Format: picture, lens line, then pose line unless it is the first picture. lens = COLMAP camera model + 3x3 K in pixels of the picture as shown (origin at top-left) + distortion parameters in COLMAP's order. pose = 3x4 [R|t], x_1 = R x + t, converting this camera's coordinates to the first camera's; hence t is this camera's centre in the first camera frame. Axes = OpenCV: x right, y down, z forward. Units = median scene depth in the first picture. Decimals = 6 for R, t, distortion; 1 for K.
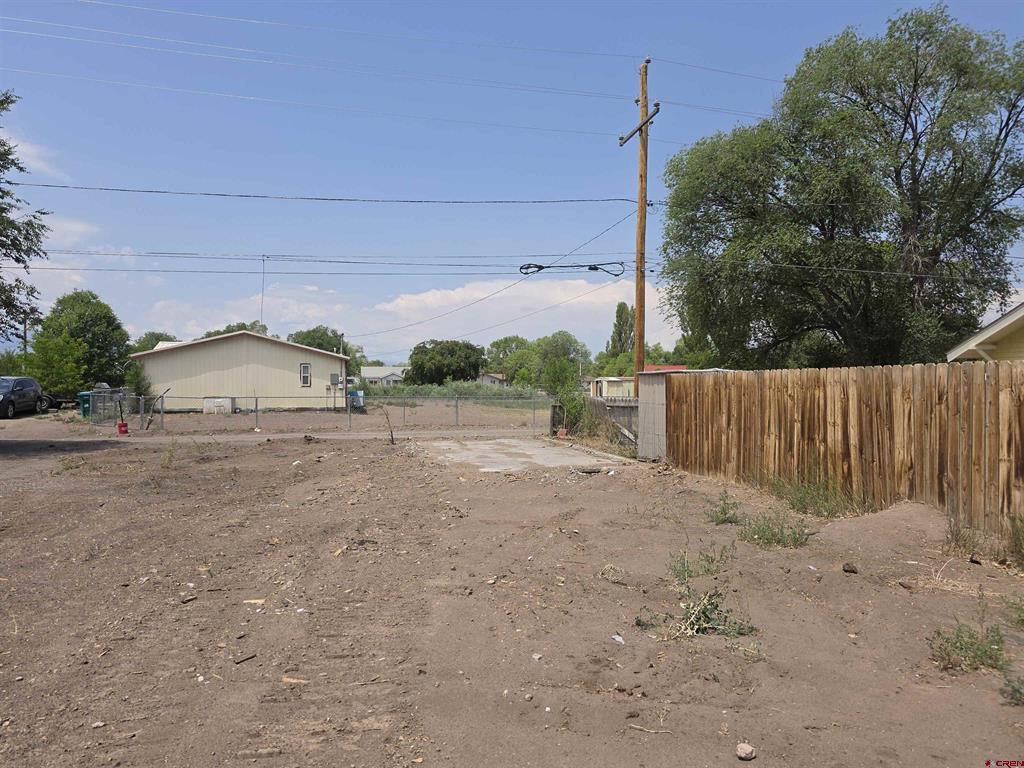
lens RADIAL K [[693.2, 0, 508.6], [0, 693.2, 389.4], [0, 0, 1]] dist [0.049976, -0.069861]
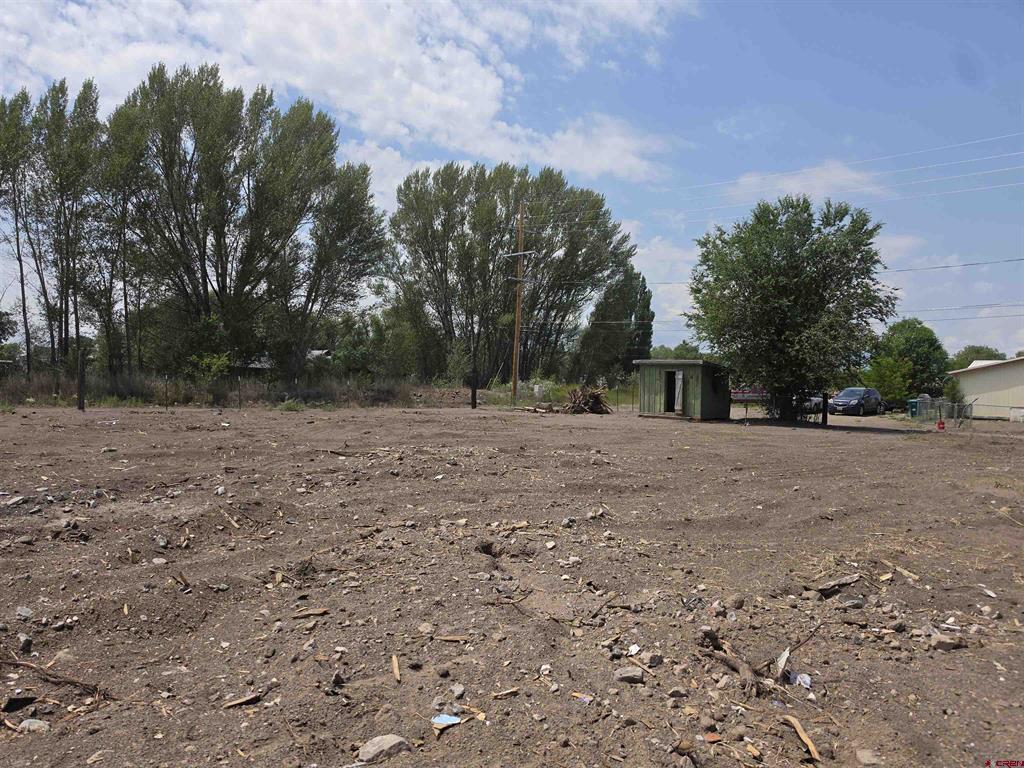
lens RADIAL K [[693.2, 0, 503.5], [0, 693.2, 381.1], [0, 0, 1]] dist [0.049976, -0.069861]
pose [[0.487171, 0.009481, -0.873255, 0.160565], [-0.035781, 0.999318, -0.009112, 0.006706], [0.872573, 0.035685, 0.487178, -0.297209]]
